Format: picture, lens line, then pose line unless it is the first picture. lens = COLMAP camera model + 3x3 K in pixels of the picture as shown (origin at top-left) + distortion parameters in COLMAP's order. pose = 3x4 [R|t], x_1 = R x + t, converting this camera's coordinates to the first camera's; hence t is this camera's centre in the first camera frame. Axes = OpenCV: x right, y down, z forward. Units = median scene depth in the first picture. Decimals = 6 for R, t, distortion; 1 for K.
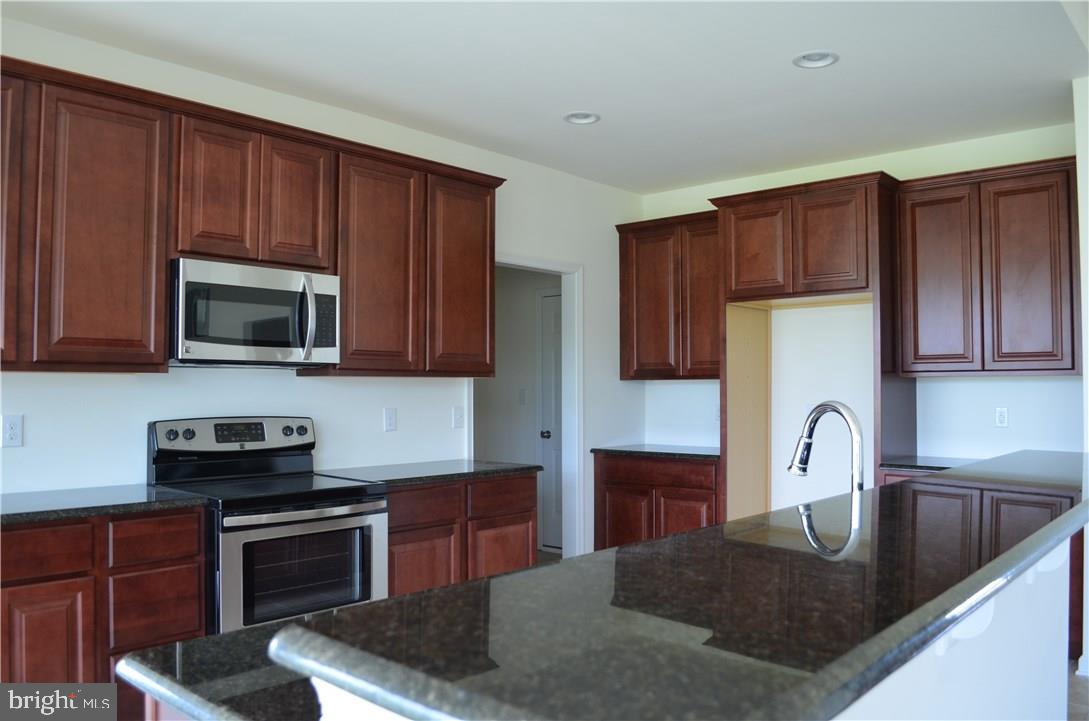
lens RADIAL K [[857.9, 0, 544.5], [0, 857.9, 360.5], [0, 0, 1]] dist [-0.082173, 0.011193]
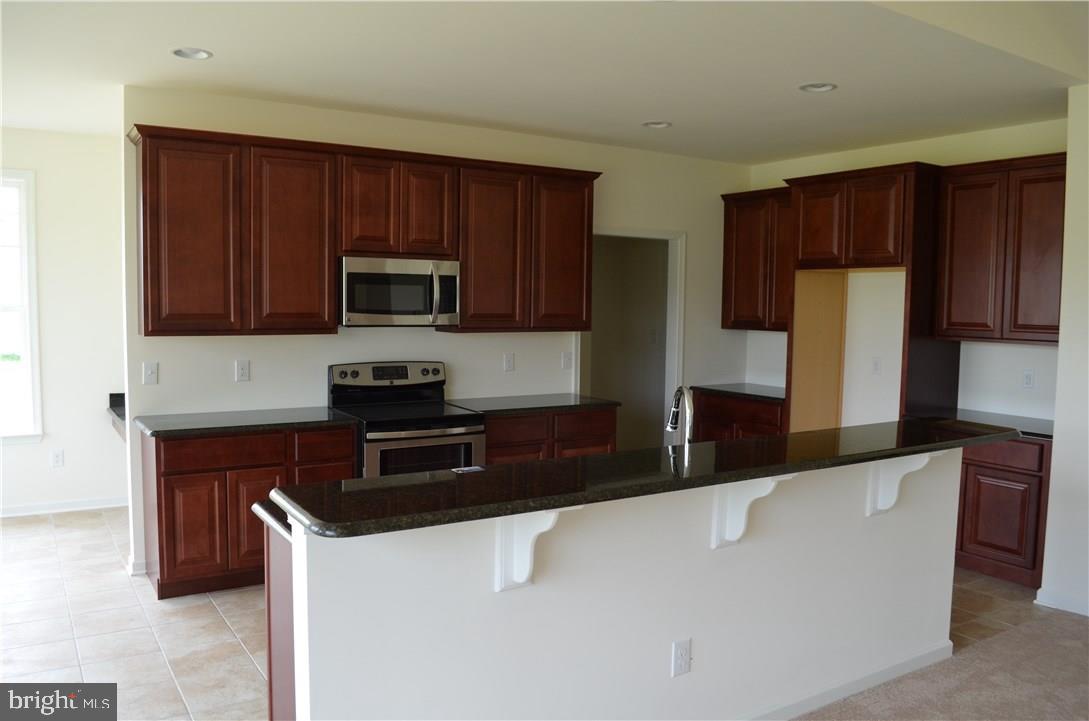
lens RADIAL K [[857.9, 0, 544.5], [0, 857.9, 360.5], [0, 0, 1]] dist [-0.082173, 0.011193]
pose [[0.962309, 0.033822, -0.269849, 0.252032], [-0.005958, 0.994621, 0.103414, -0.078156], [0.271895, -0.097908, 0.957333, -0.277797]]
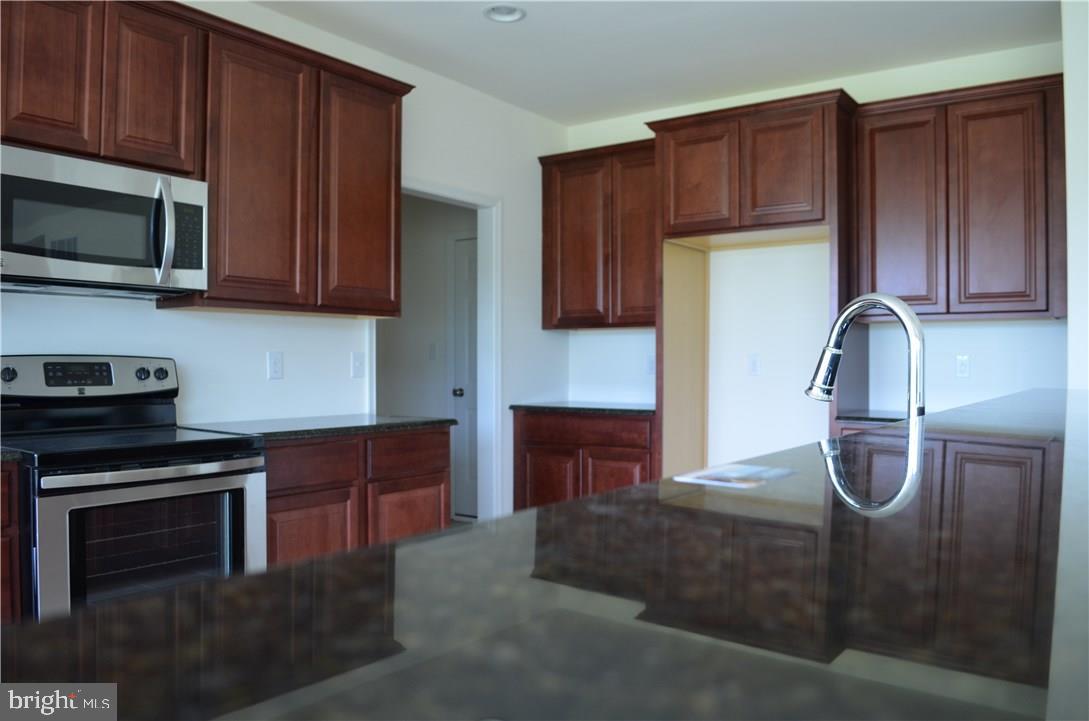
lens RADIAL K [[852.2, 0, 545.5], [0, 852.2, 365.1], [0, 0, 1]] dist [-0.084457, 0.013779]
pose [[0.994254, 0.002201, 0.107019, -0.005644], [-0.006011, 0.999359, 0.035293, 0.041525], [-0.106873, -0.035733, 0.993630, 0.159876]]
